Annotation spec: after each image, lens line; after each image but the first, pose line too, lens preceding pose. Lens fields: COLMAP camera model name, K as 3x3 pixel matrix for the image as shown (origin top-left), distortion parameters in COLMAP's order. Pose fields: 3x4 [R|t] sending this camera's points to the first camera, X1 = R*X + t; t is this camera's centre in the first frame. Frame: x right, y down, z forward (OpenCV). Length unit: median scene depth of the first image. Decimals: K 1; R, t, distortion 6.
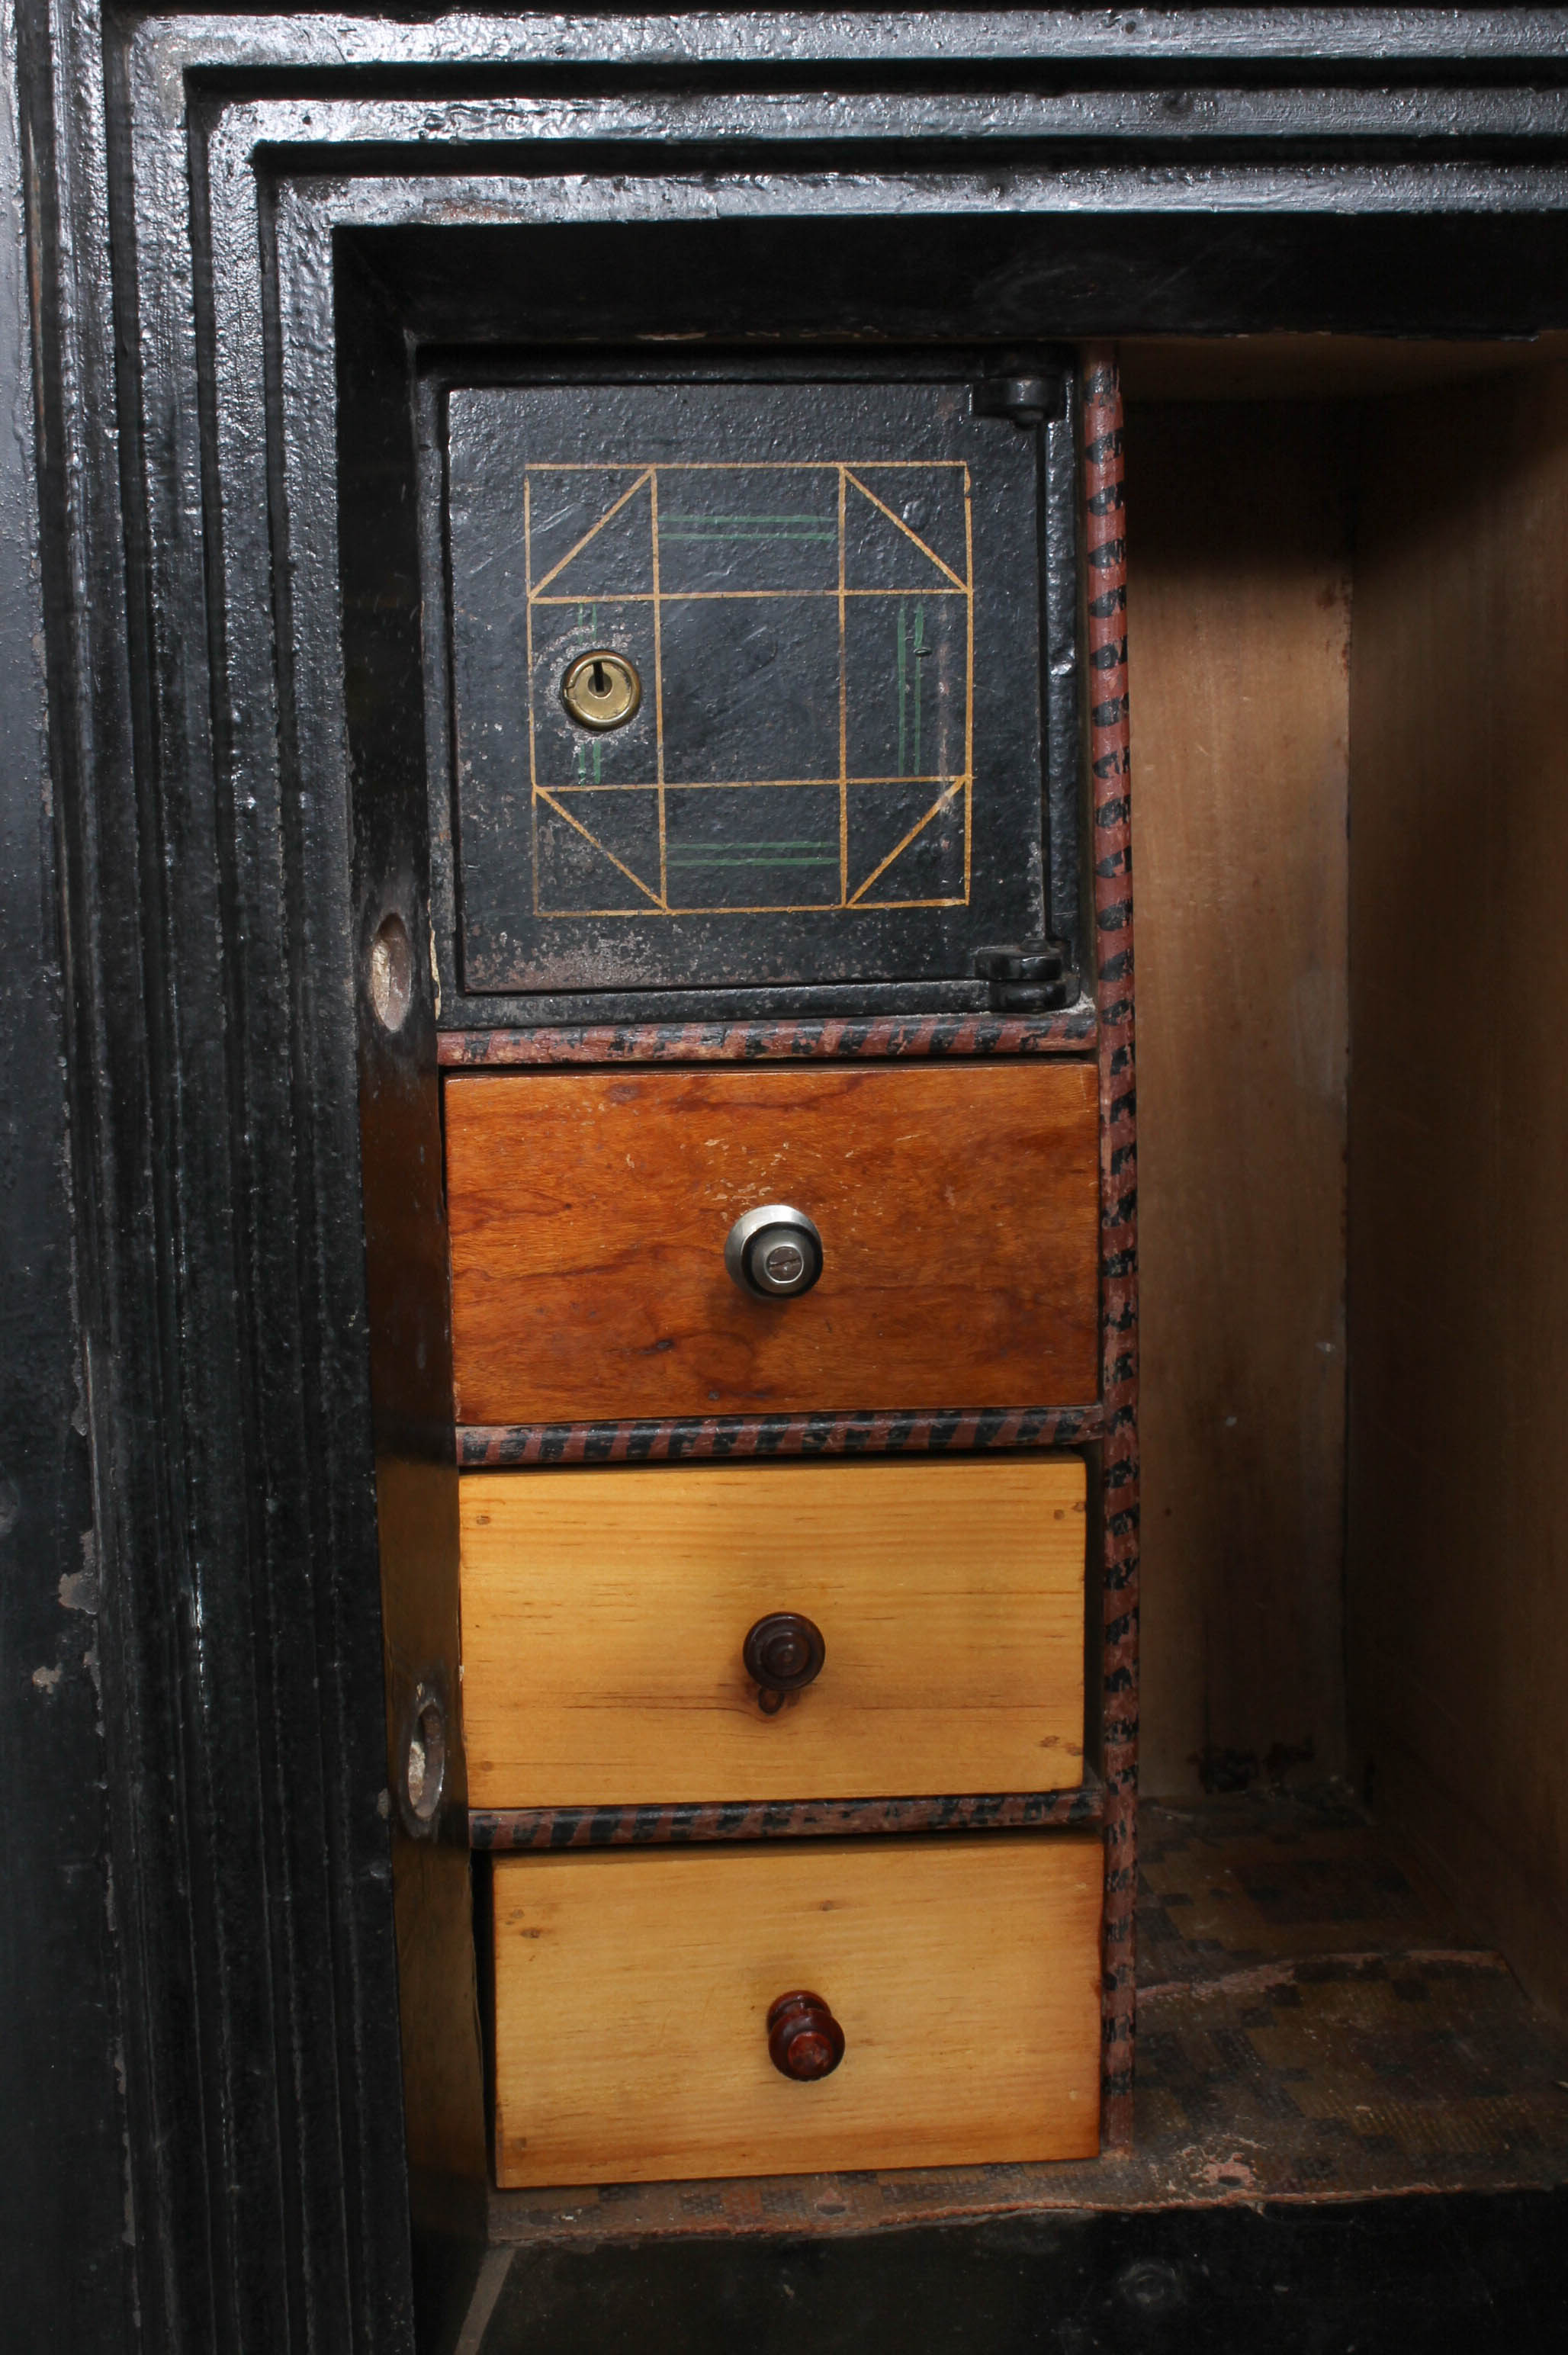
lens RADIAL K [[3683.8, 0, 710.2], [0, 3683.8, 1150.8], [0, 0, 1]] dist [-0.038772, 0.000000]
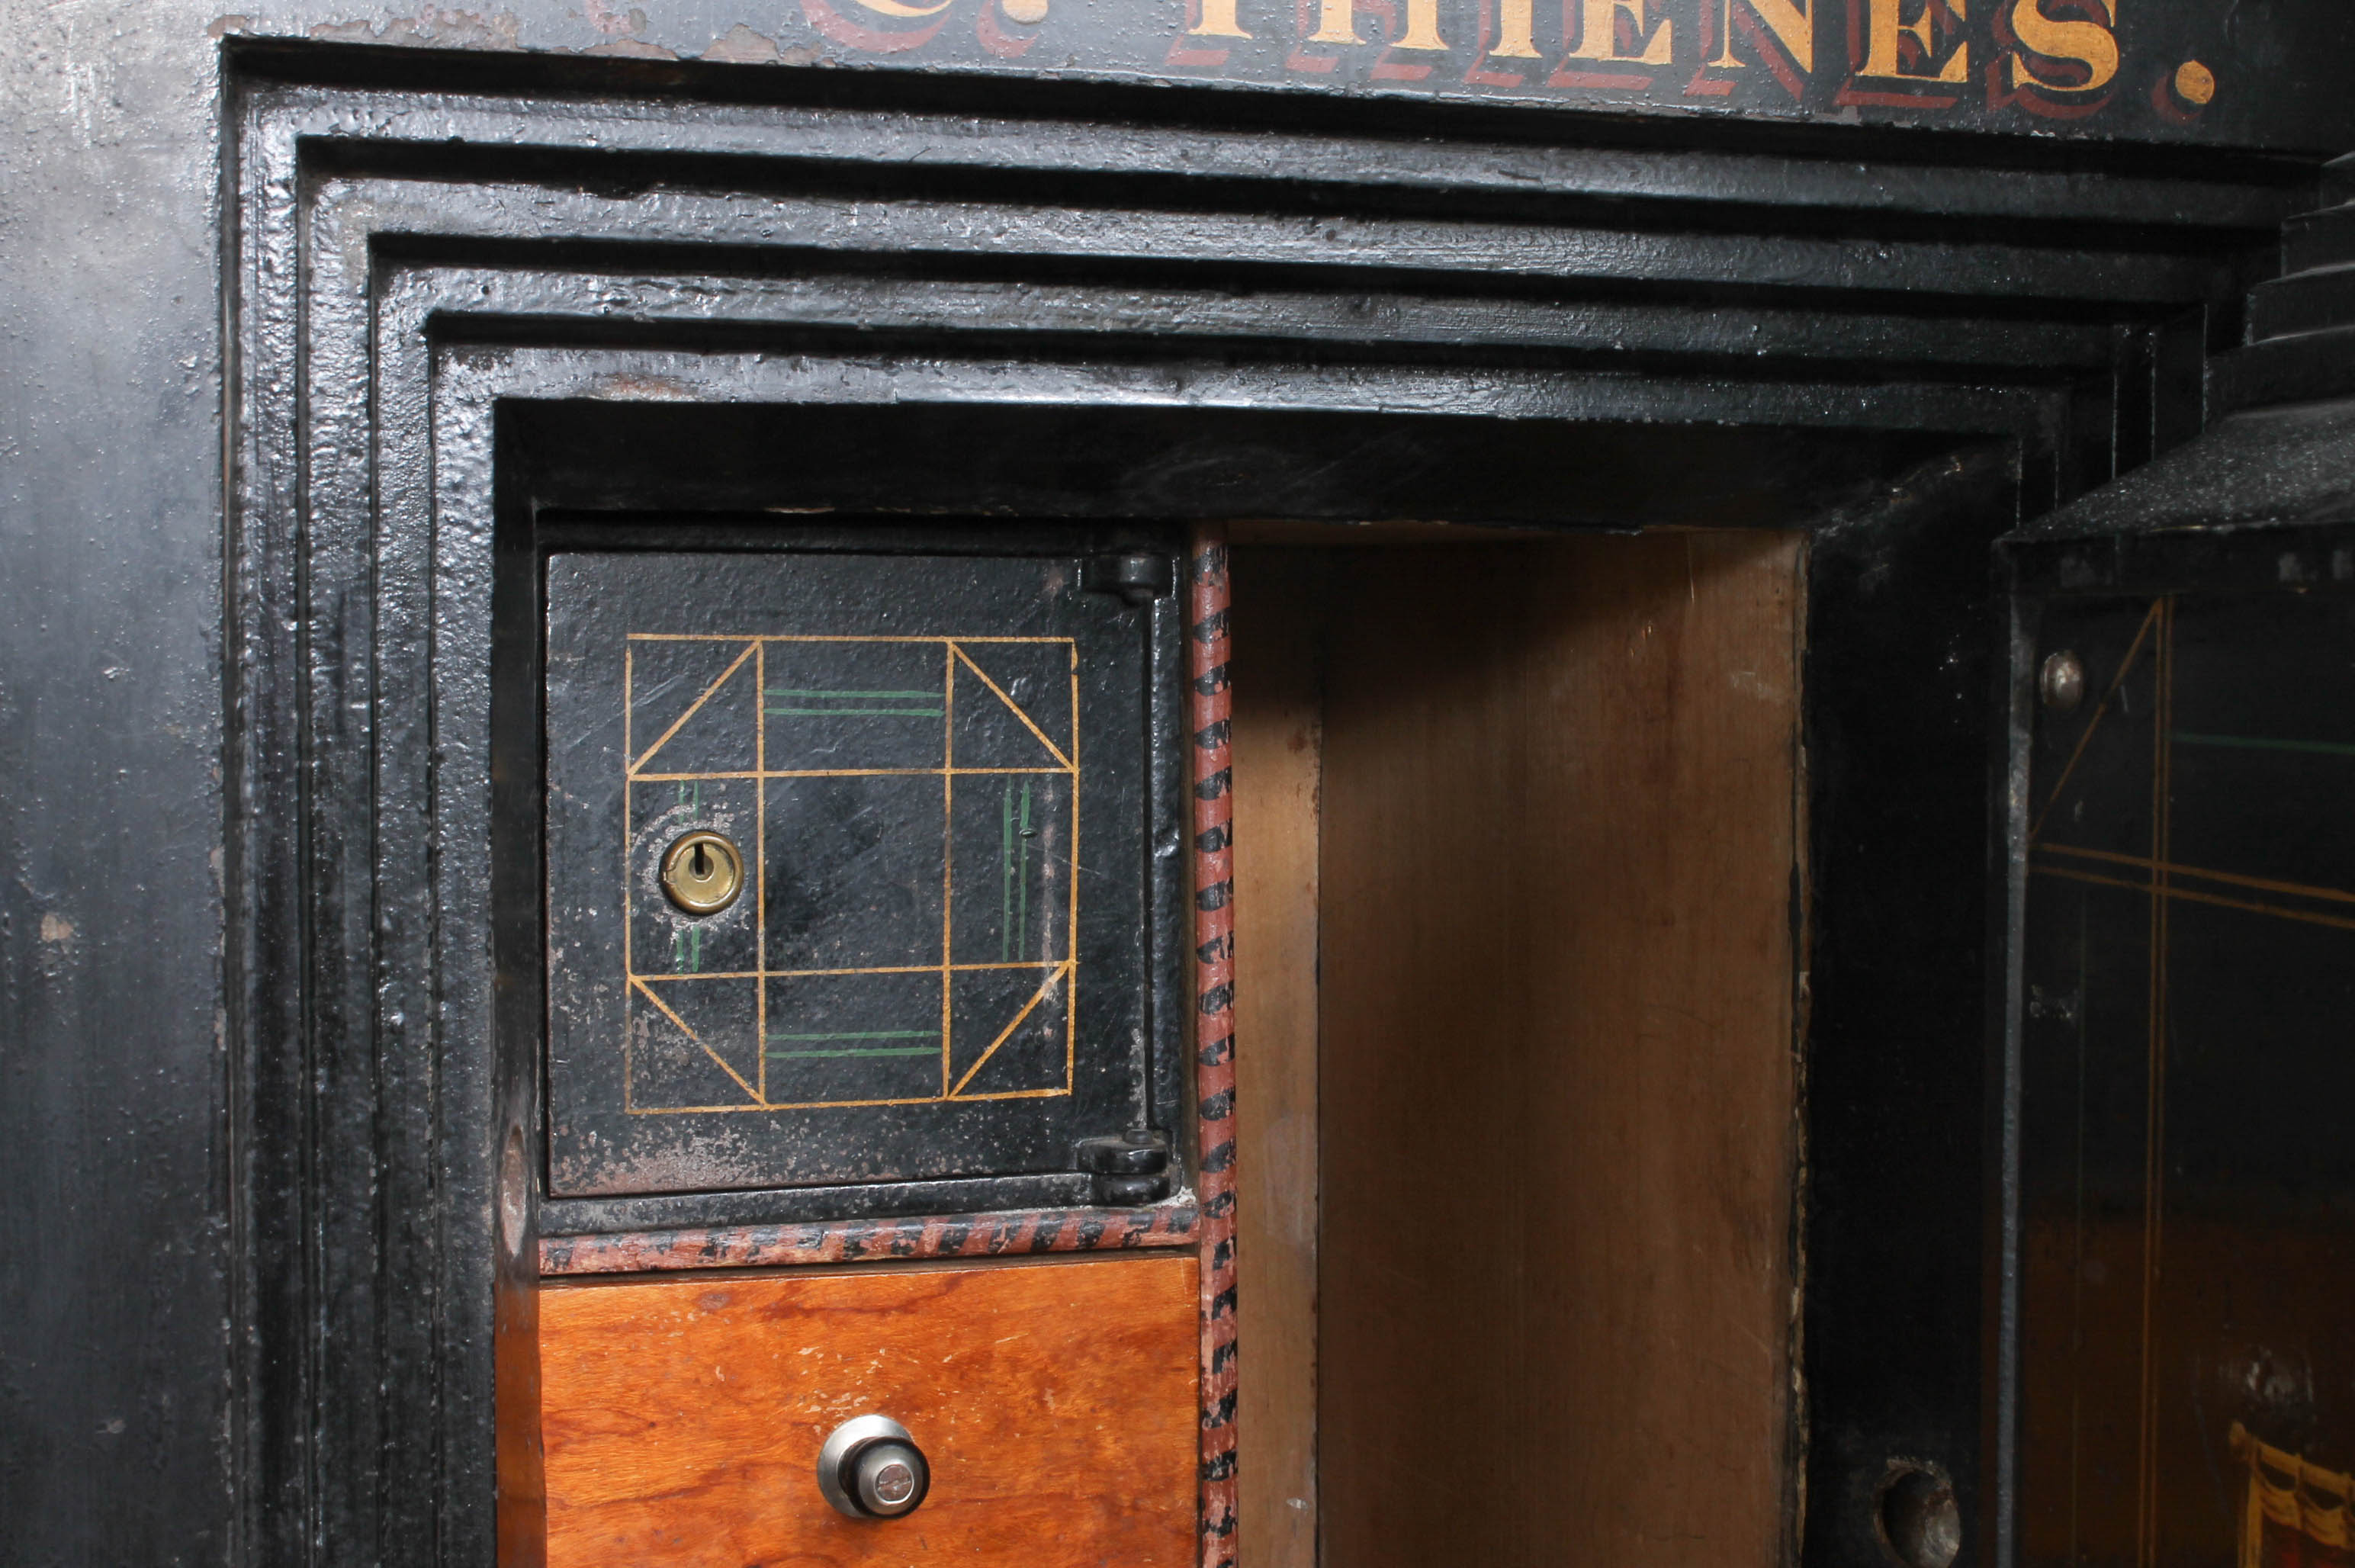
lens RADIAL K [[3683.8, 0, 1121.5], [0, 3683.8, 719.4], [0, 0, 1]] dist [-0.038772, 0.000000]
pose [[0.970433, 0.016368, 0.240813, -0.152835], [0.011896, 0.993242, -0.115449, -0.054107], [-0.241075, 0.114900, 0.963681, 0.062952]]
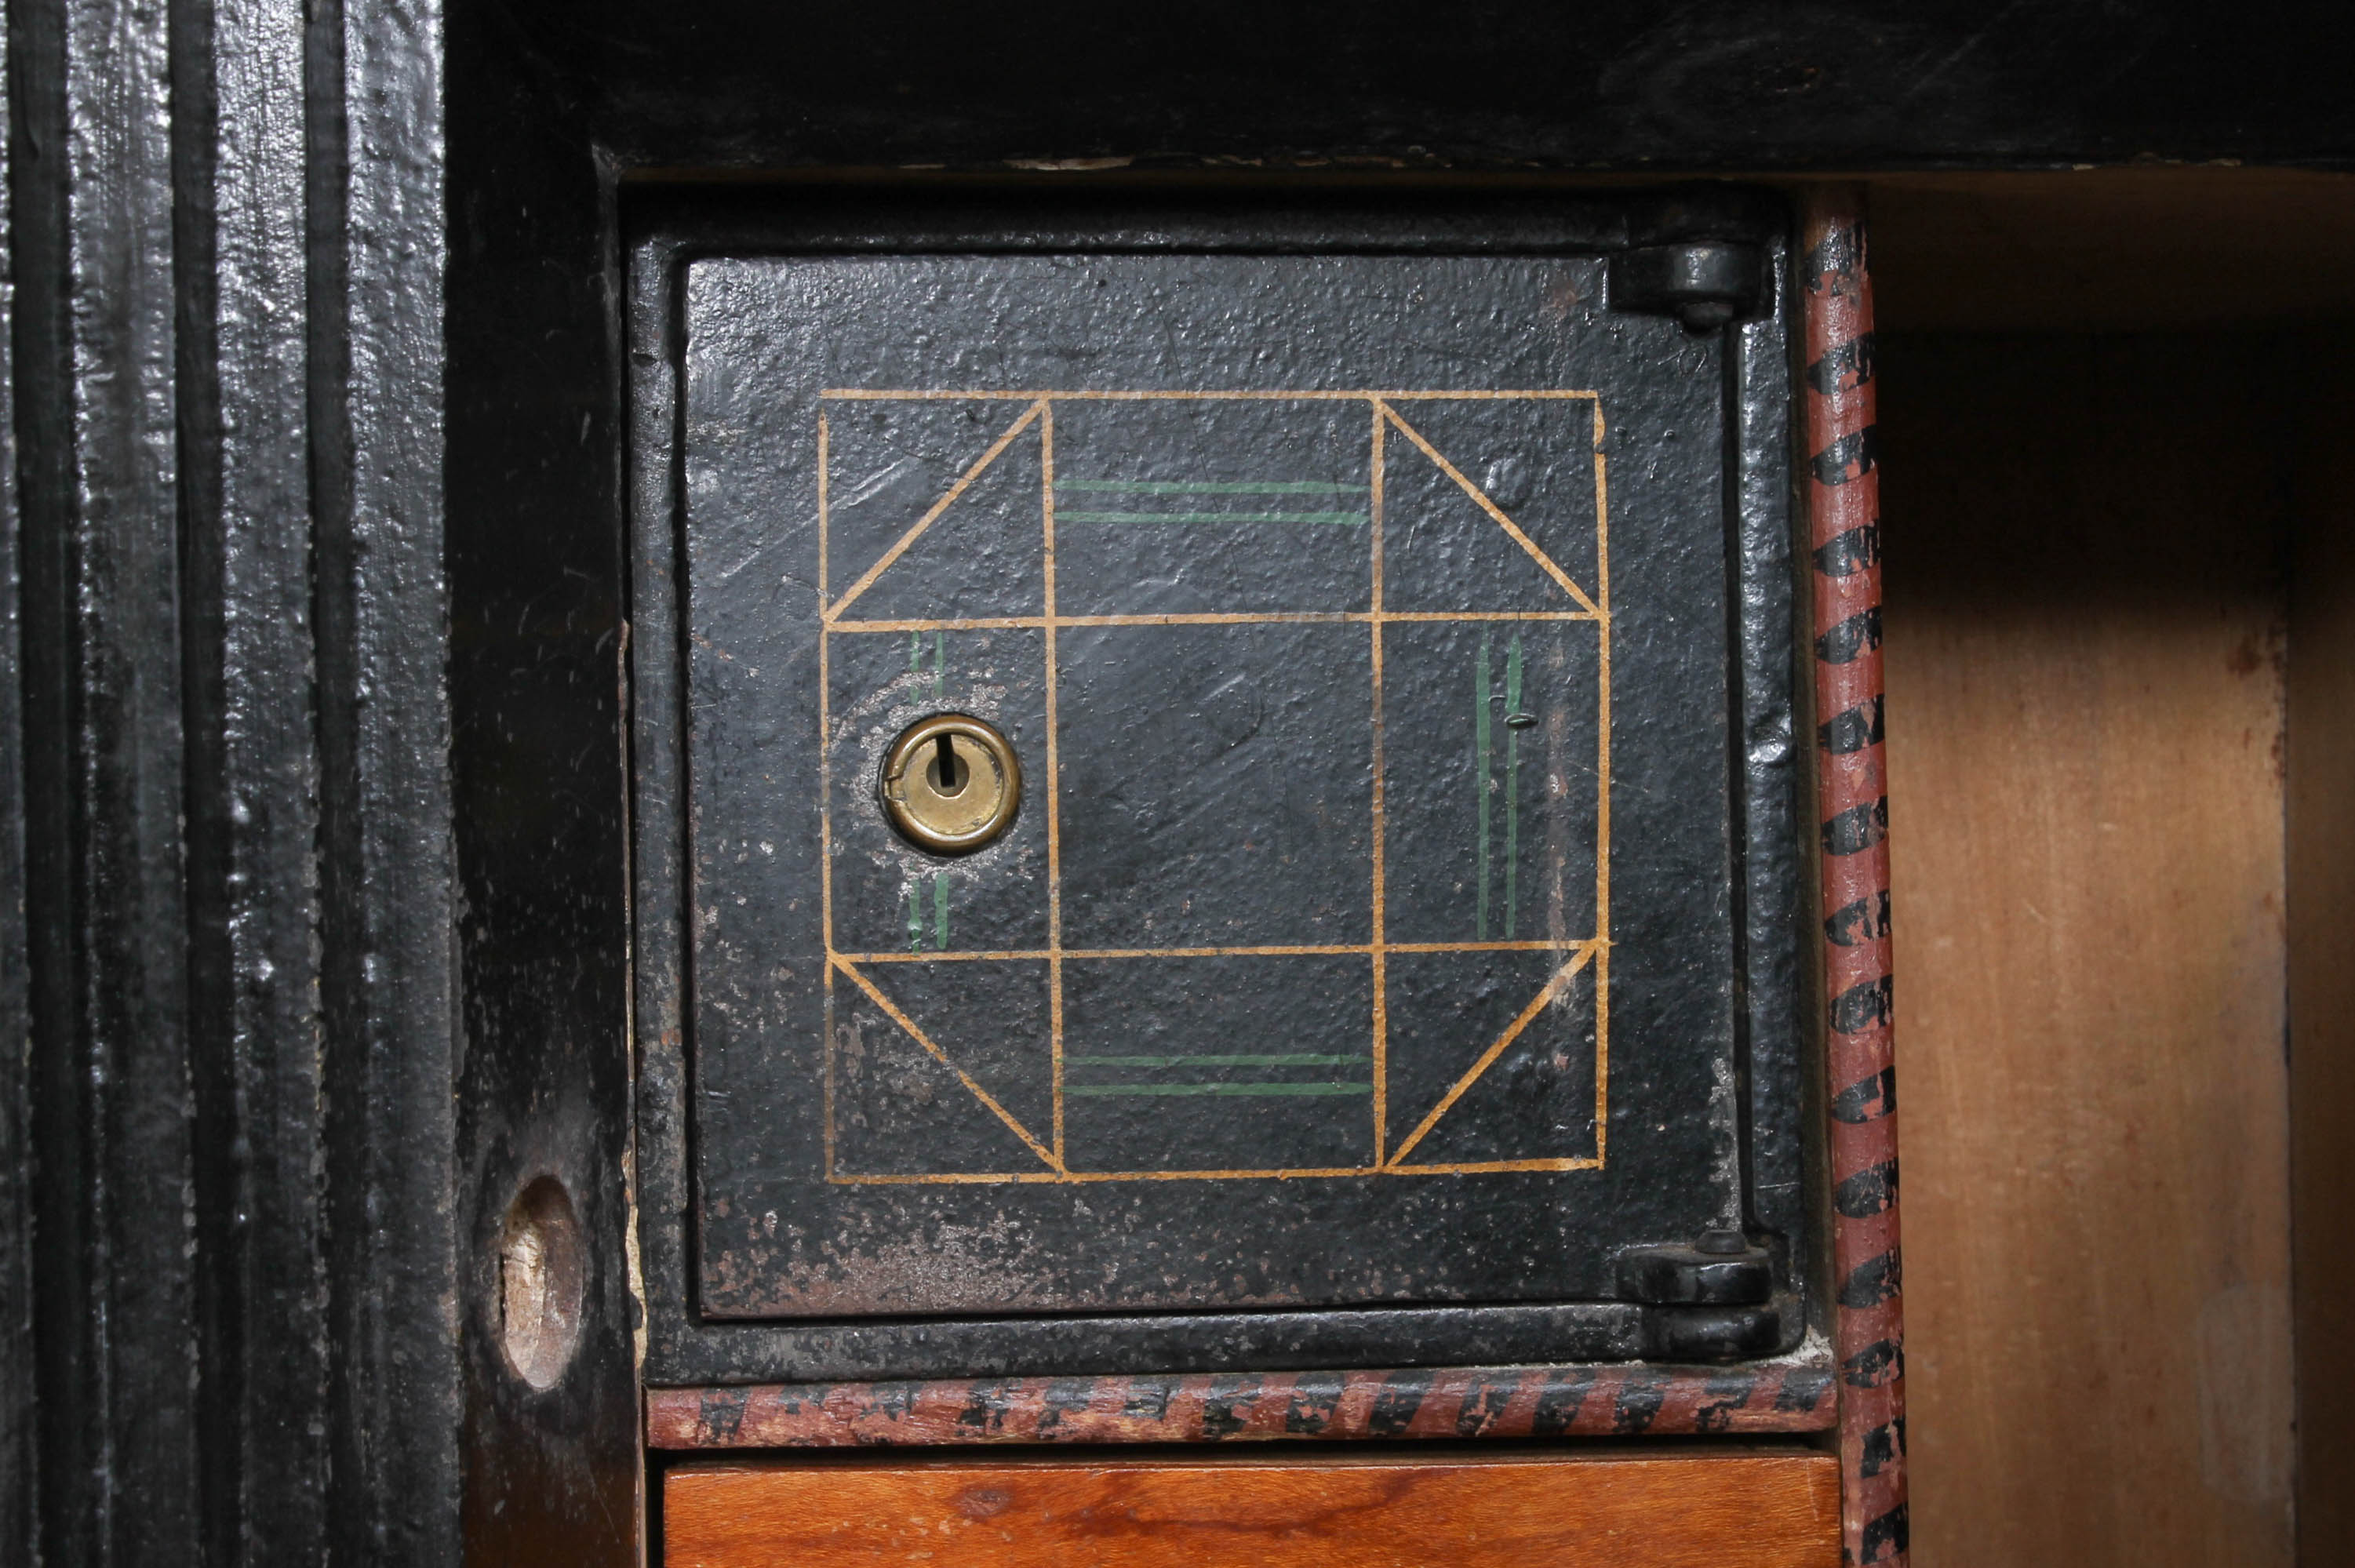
lens RADIAL K [[5264.5, 0, 1202.3], [0, 5264.5, 784.9], [0, 0, 1]] dist [0.062927, 0.000000]
pose [[0.999463, 0.005732, -0.032256, 0.035295], [-0.010192, 0.990122, -0.139838, -0.012077], [0.031136, 0.140092, 0.989649, 0.199348]]
